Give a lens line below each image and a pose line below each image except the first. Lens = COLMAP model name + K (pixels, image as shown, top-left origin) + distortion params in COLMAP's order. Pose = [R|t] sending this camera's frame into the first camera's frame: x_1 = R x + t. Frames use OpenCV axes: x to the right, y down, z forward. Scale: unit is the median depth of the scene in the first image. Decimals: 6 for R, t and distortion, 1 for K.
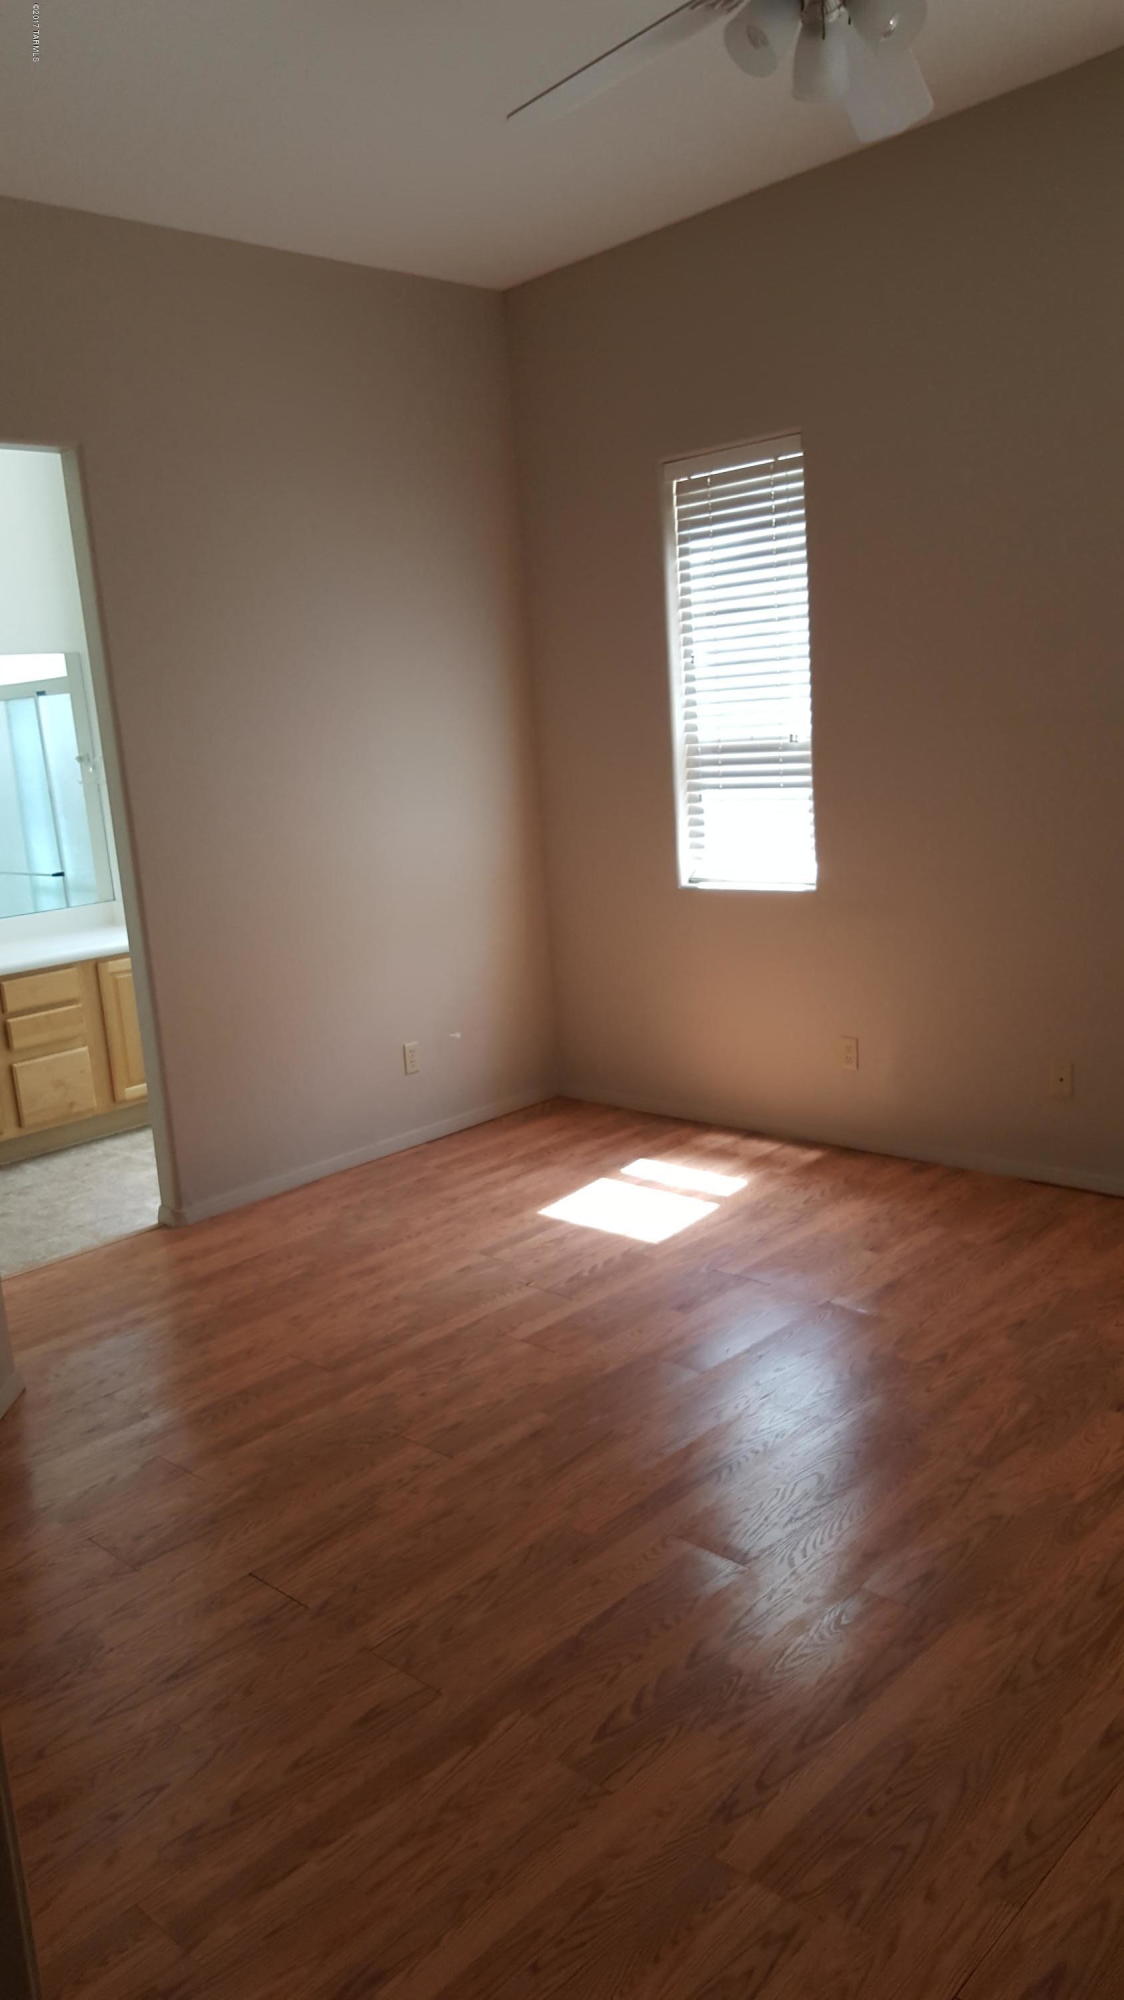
lens RADIAL K [[1584.0, 0, 562.0], [0, 1584.0, 1000.0], [0, 0, 1]] dist [0.094908, -0.162303]
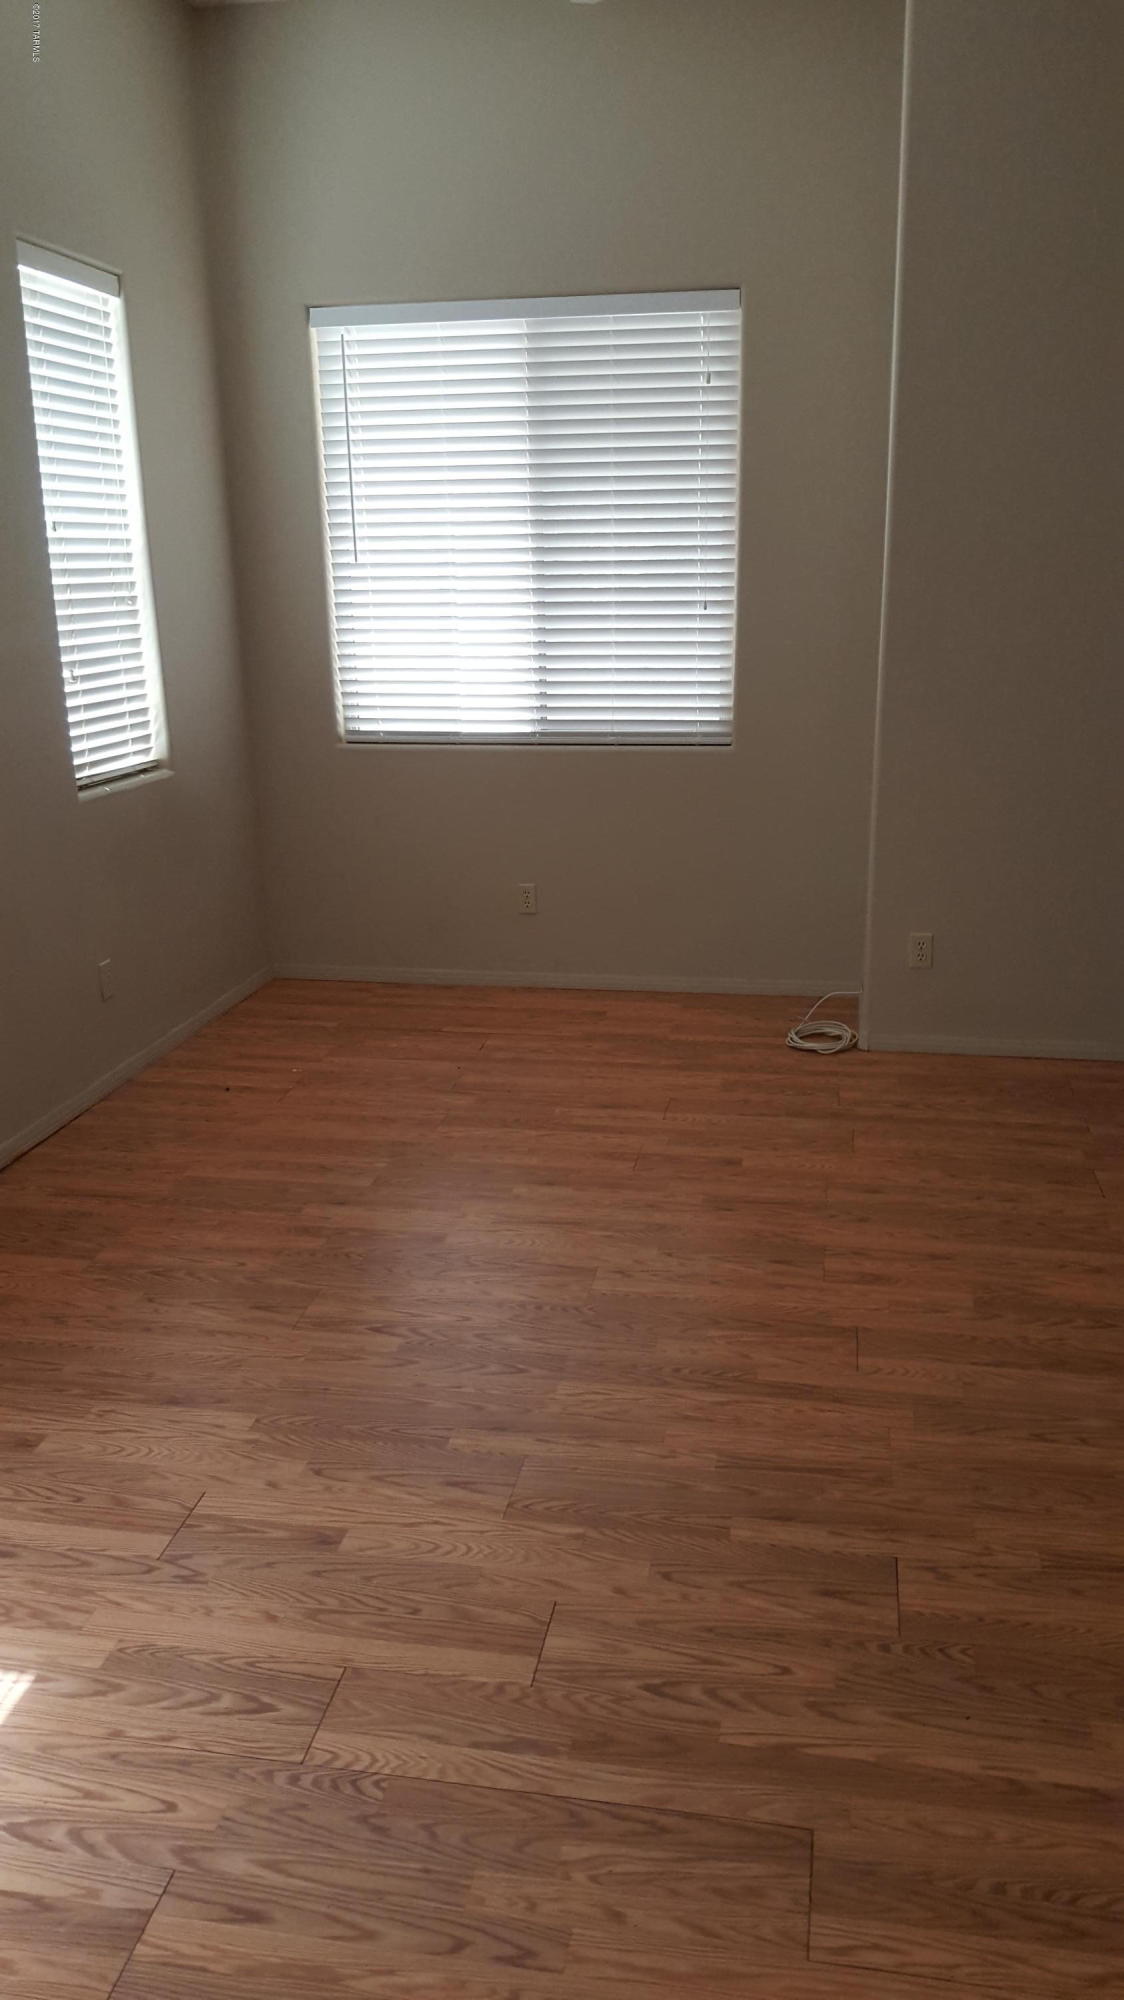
lens RADIAL K [[1584.0, 0, 562.0], [0, 1584.0, 1000.0], [0, 0, 1]] dist [0.094908, -0.162303]
pose [[-0.574302, -0.144282, 0.805828, -0.488173], [0.205918, 0.927238, 0.312775, -0.192564], [-0.792322, 0.345562, -0.502805, 1.276709]]
